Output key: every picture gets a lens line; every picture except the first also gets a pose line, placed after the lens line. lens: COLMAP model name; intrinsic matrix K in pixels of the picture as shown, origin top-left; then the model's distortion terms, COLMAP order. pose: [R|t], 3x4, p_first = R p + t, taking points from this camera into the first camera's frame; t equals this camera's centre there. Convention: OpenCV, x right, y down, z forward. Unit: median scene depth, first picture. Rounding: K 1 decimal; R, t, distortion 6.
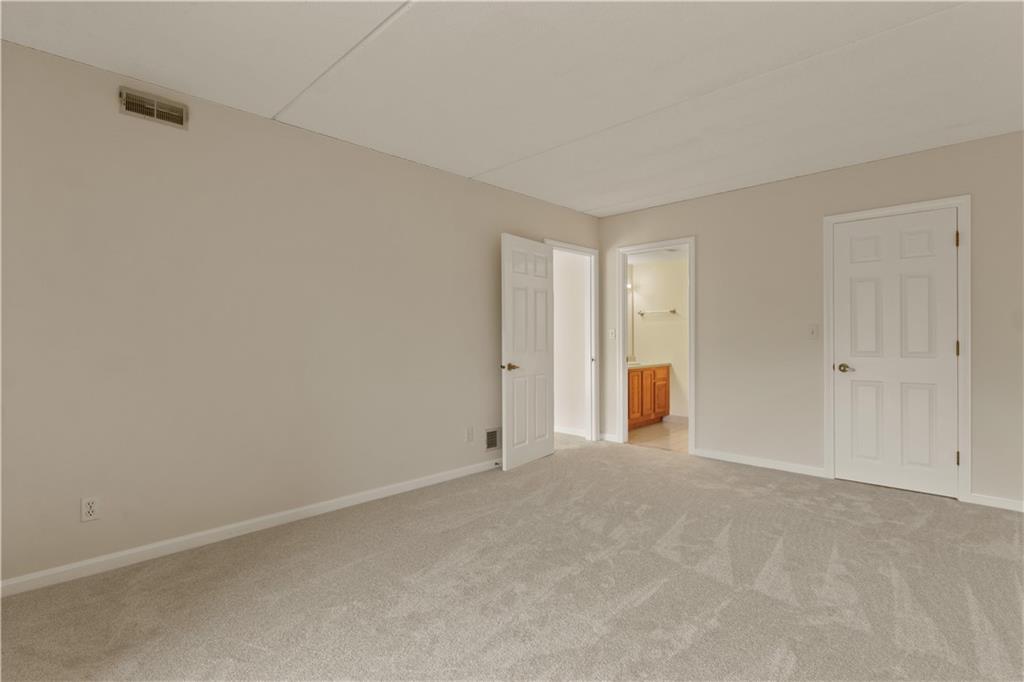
lens RADIAL K [[481.7, 0, 512.9], [0, 481.7, 337.4], [0, 0, 1]] dist [-0.000674, -0.001143]
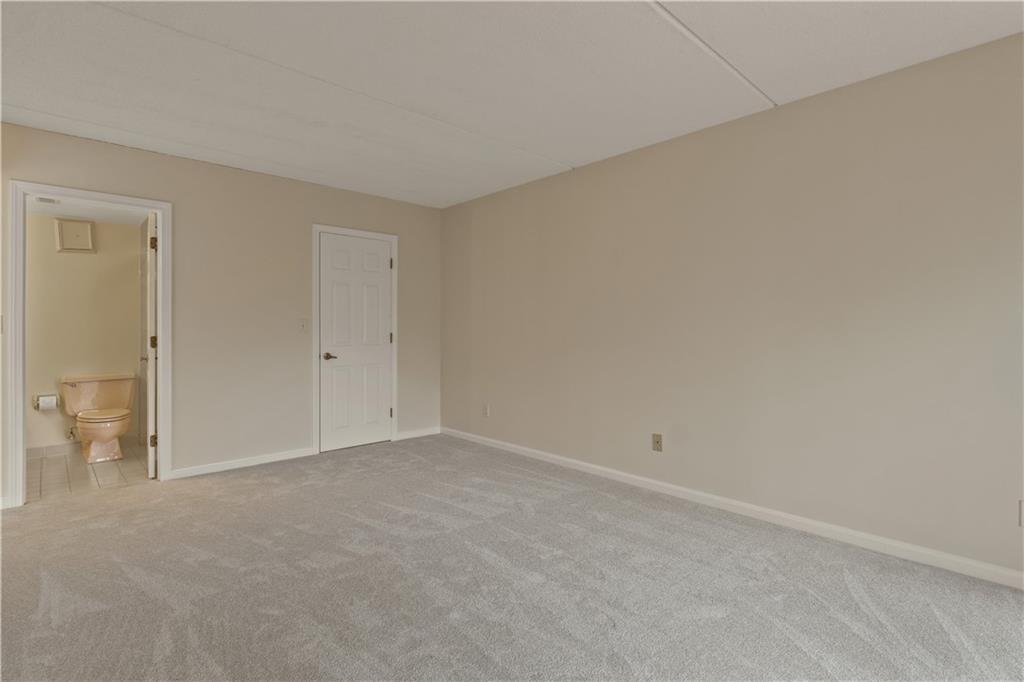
lens RADIAL K [[481.7, 0, 519.5], [0, 481.7, 333.8], [0, 0, 1]] dist [-0.000674, -0.001143]
pose [[0.050166, -0.005372, 0.998726, -0.531949], [-0.000396, 0.999985, 0.005398, 0.001298], [-0.998741, -0.000667, 0.050164, 0.535753]]
